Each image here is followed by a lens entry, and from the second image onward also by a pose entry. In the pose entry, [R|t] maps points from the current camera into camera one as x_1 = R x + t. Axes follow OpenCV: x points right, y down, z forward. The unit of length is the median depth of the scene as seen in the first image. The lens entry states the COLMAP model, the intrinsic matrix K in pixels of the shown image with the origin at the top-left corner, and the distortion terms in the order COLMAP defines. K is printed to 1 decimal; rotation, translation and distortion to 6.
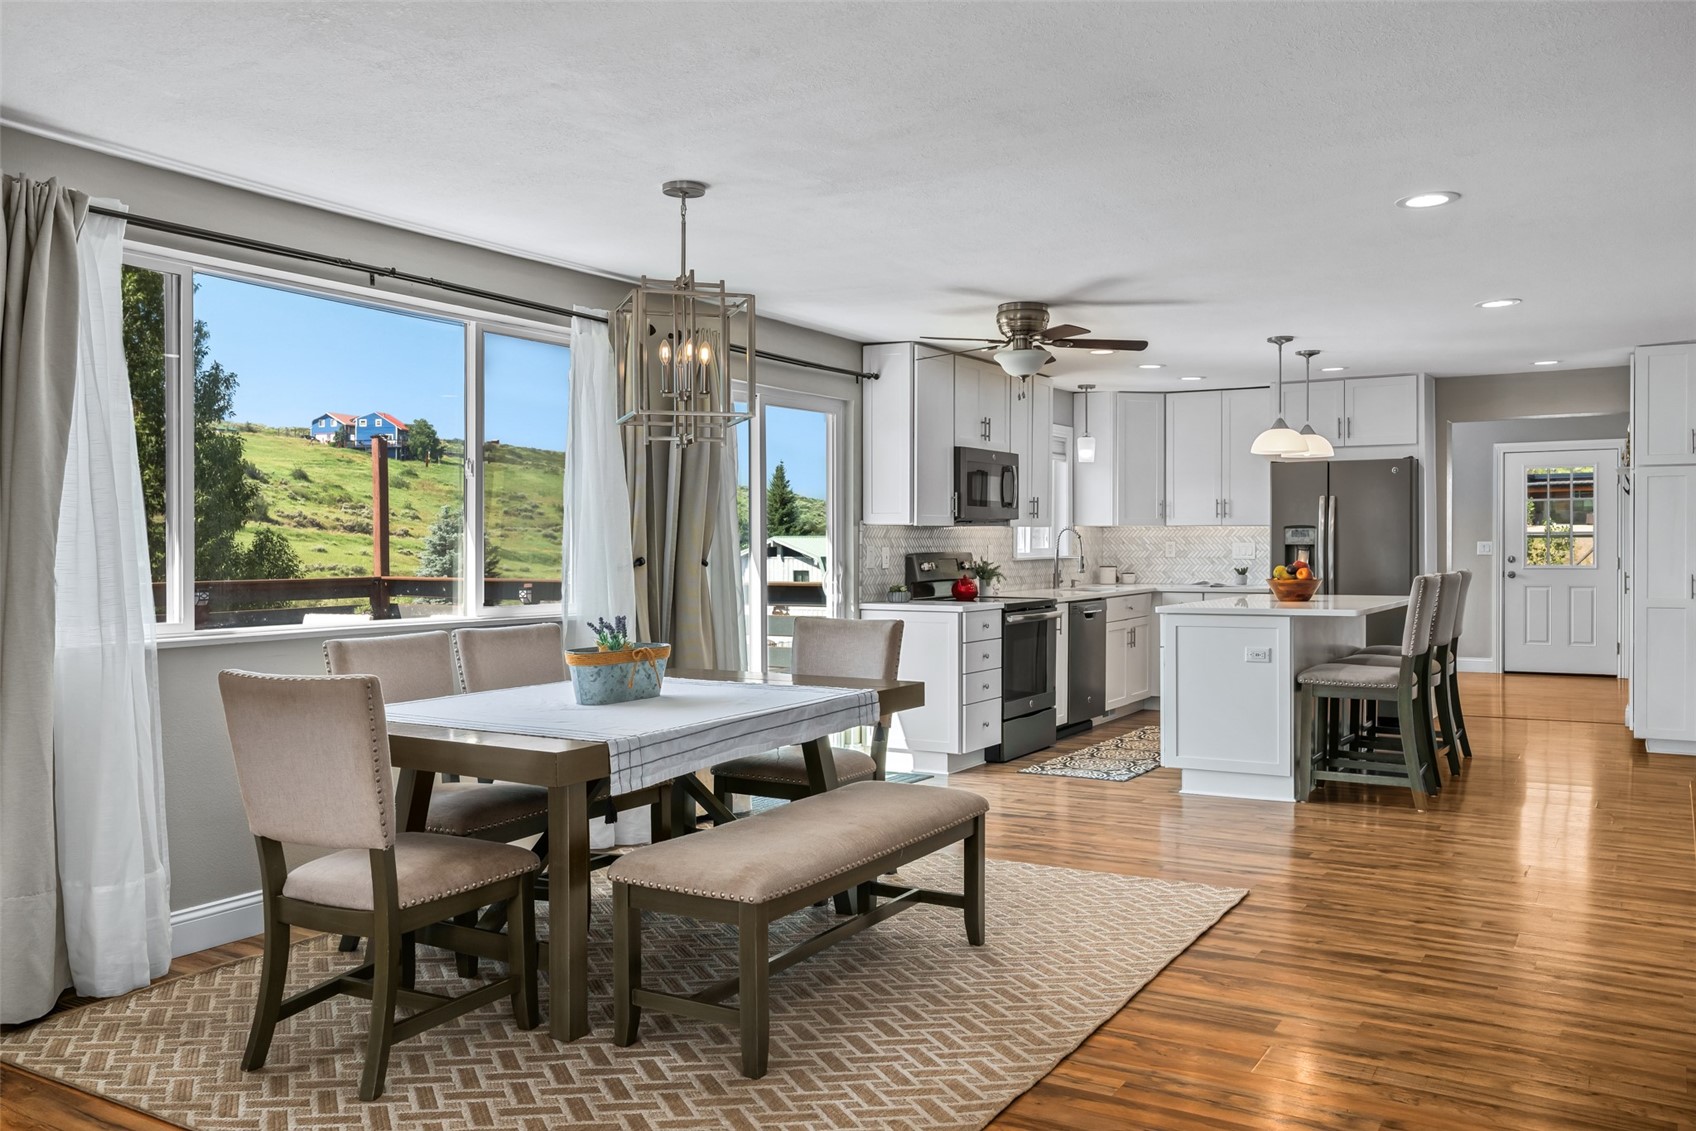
lens RADIAL K [[1334.9, 0, 851.2], [0, 1334.9, 570.0], [0, 0, 1]] dist [0.012951, 0.005831]
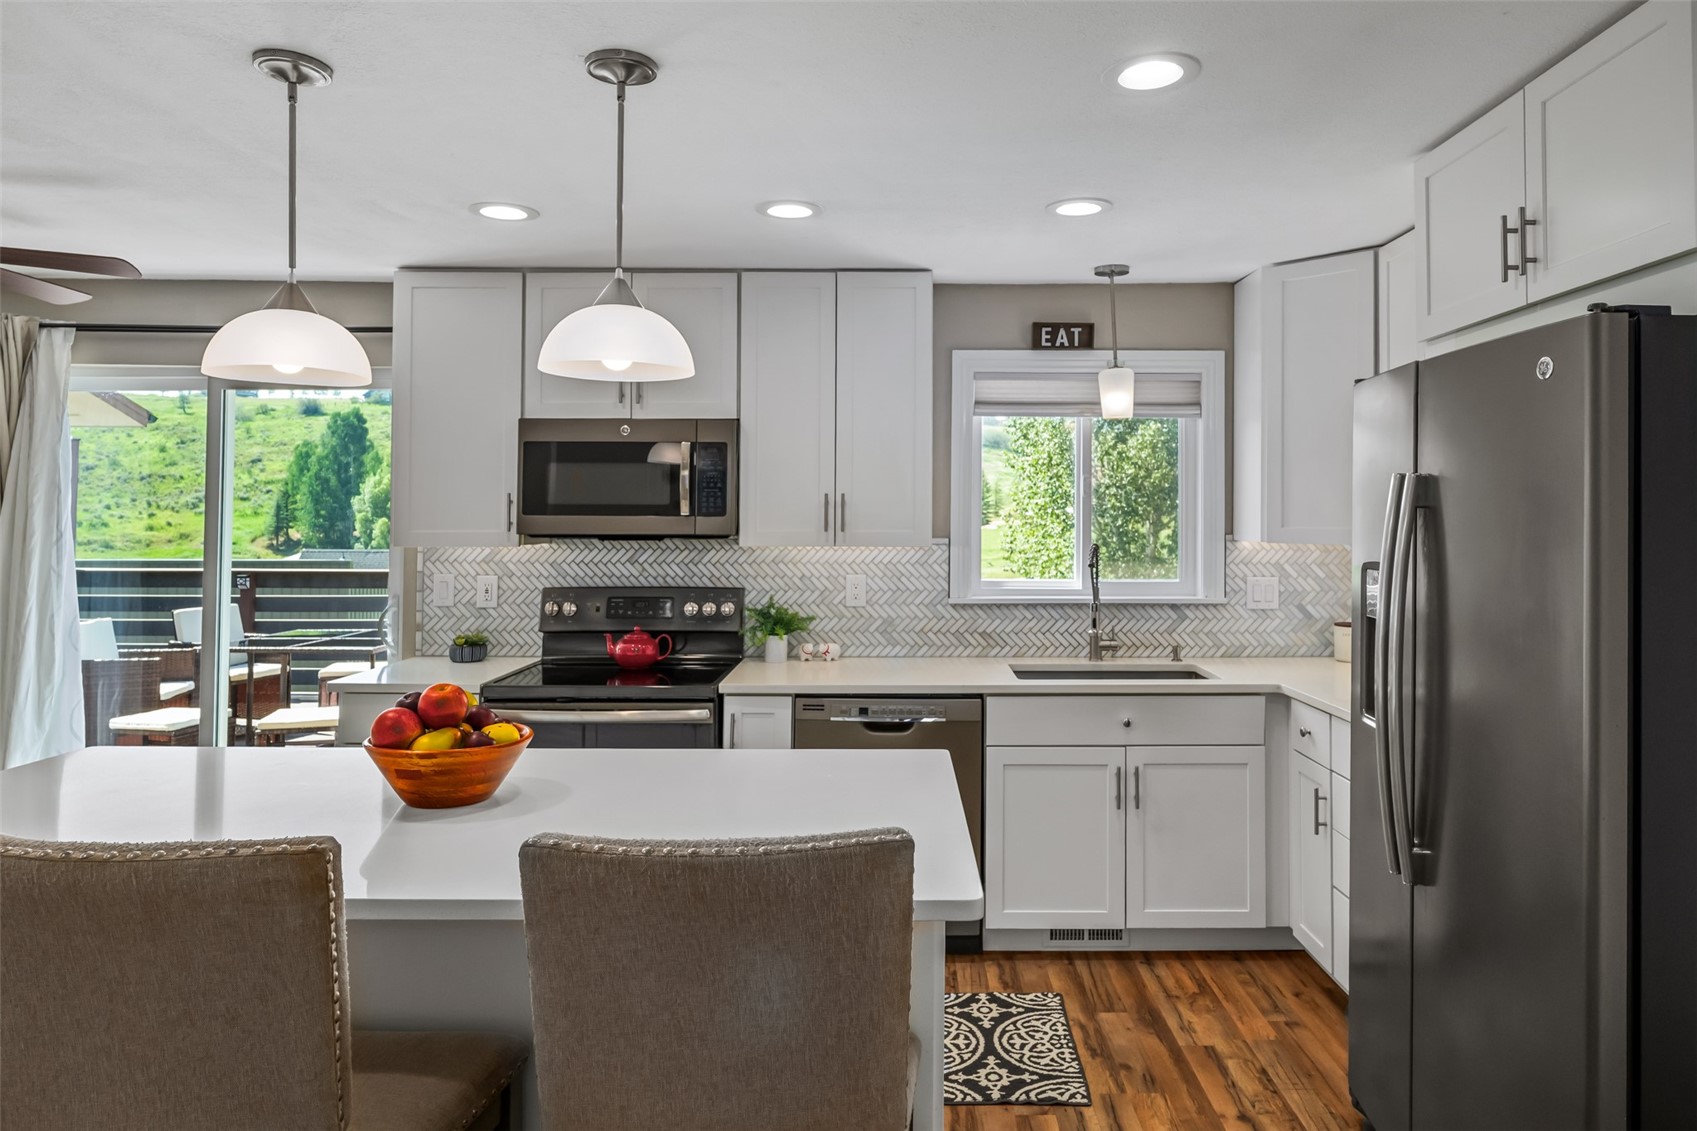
lens RADIAL K [[1033.8, 0, 913.5], [0, 1033.8, 489.4], [0, 0, 1]] dist [-0.004820, -0.001143]
pose [[0.523118, -0.016986, -0.852091, 0.592959], [-0.023187, 0.999148, -0.034152, -0.048425], [0.851945, 0.037623, 0.522278, 0.921544]]
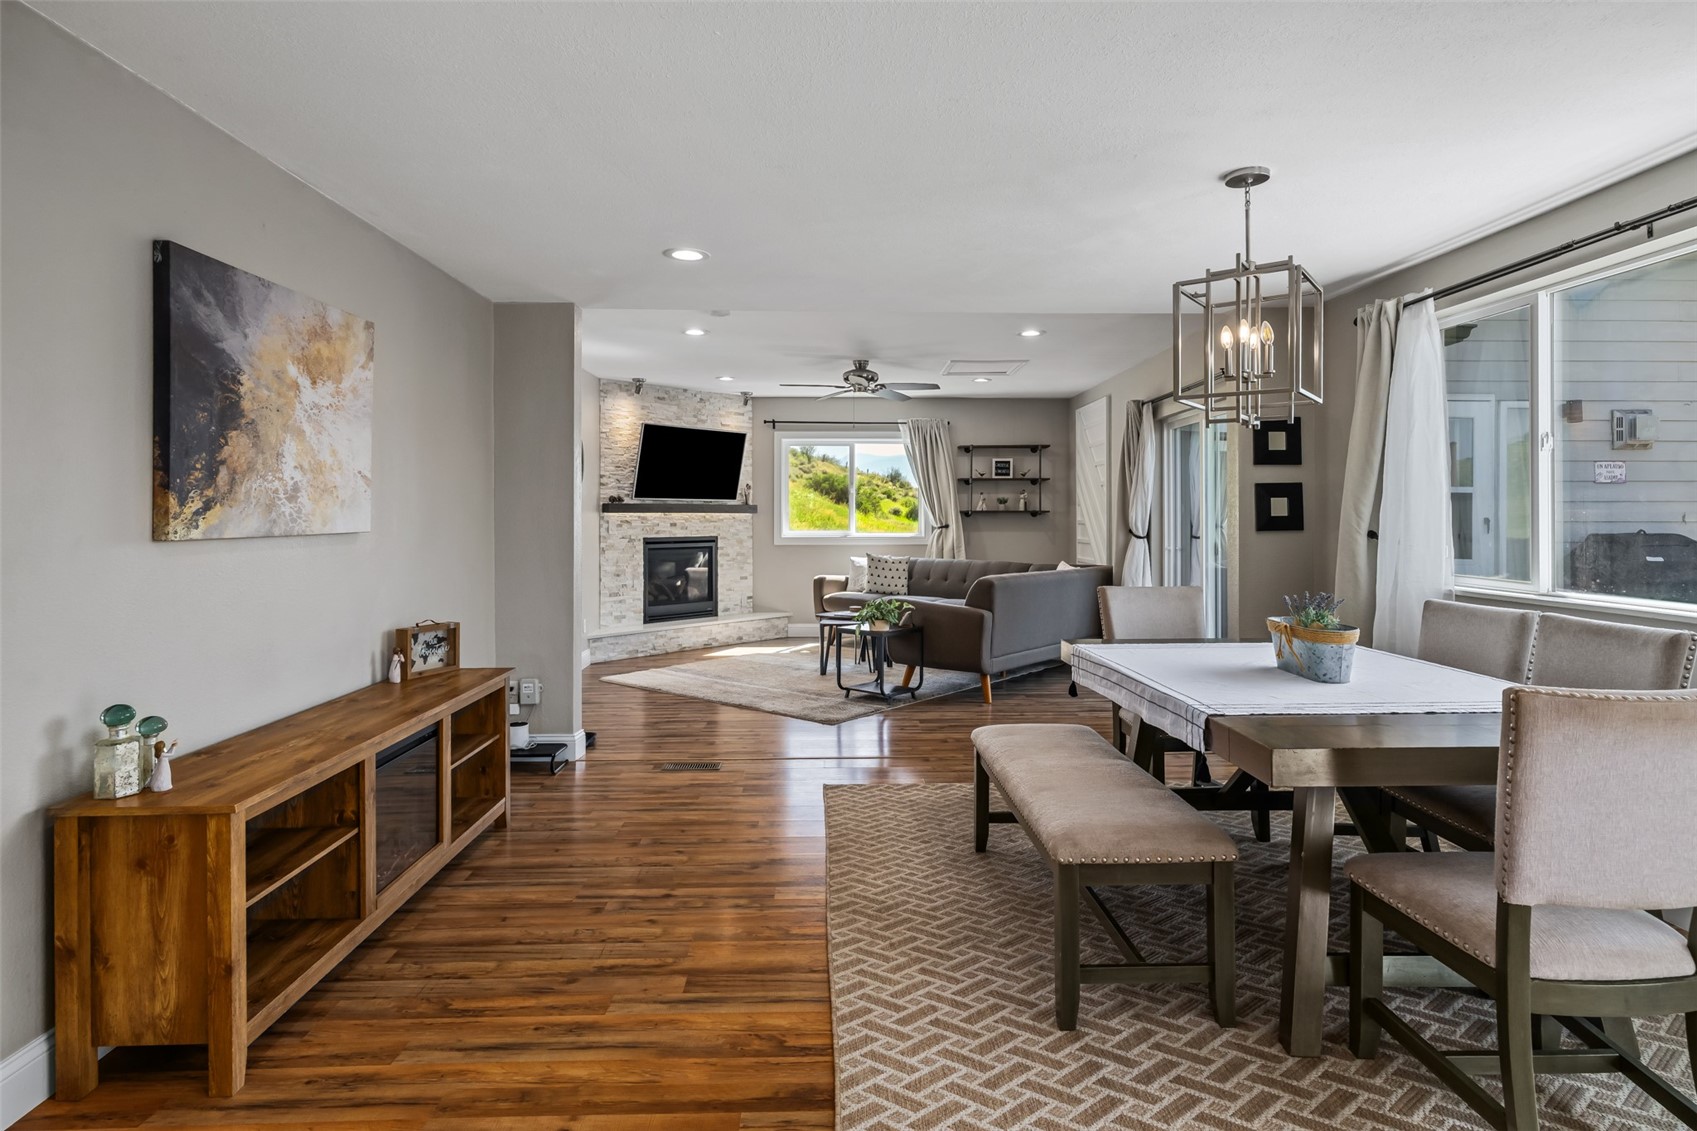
lens RADIAL K [[907.0, 0, 850.7], [0, 907.0, 511.9], [0, 0, 1]] dist [-0.000190, 0.000141]
pose [[-0.836624, 0.001386, -0.547776, 0.268908], [-0.007498, 0.999874, 0.013981, -0.018017], [0.547726, 0.015804, -0.836508, 0.745465]]
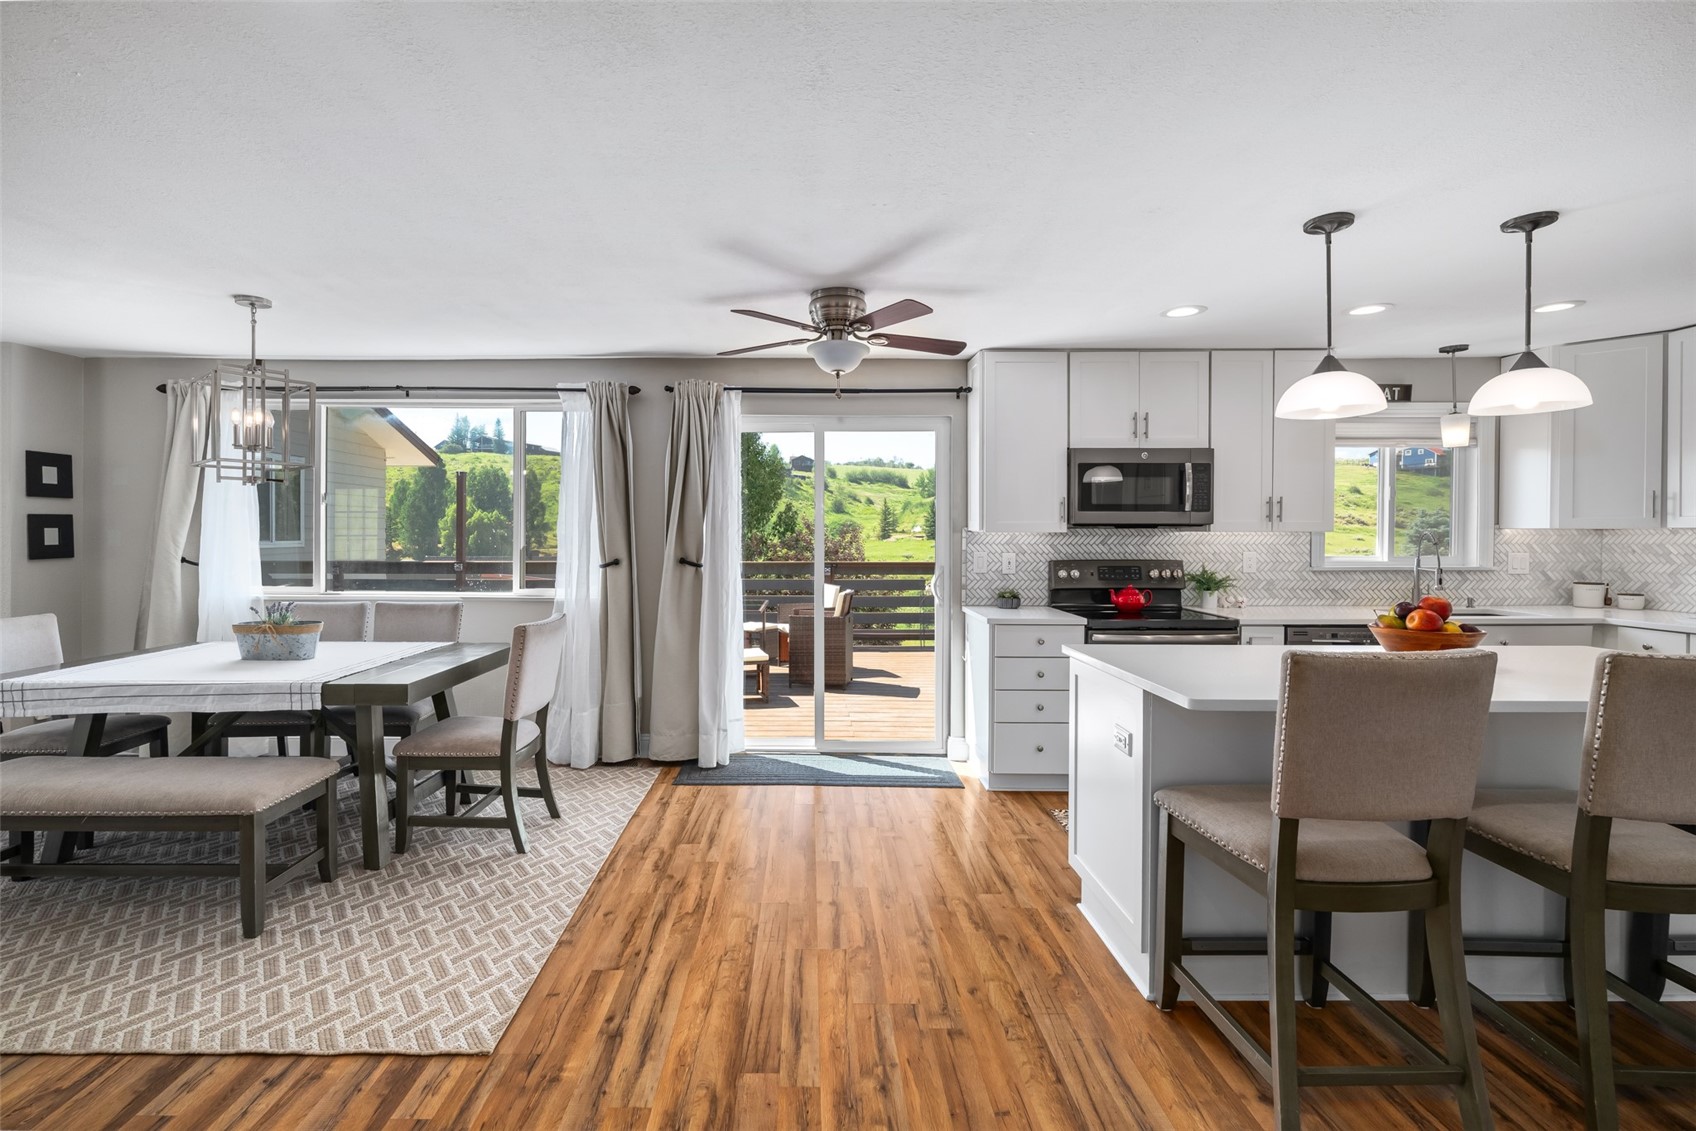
lens RADIAL K [[753.8, 0, 805.8], [0, 753.8, 540.7], [0, 0, 1]] dist [-0.004549, 0.000805]
pose [[0.513638, 0.011462, -0.857930, 0.449647], [-0.020733, 0.999785, 0.000945, -0.023995], [0.857756, 0.017302, 0.513765, 0.576163]]
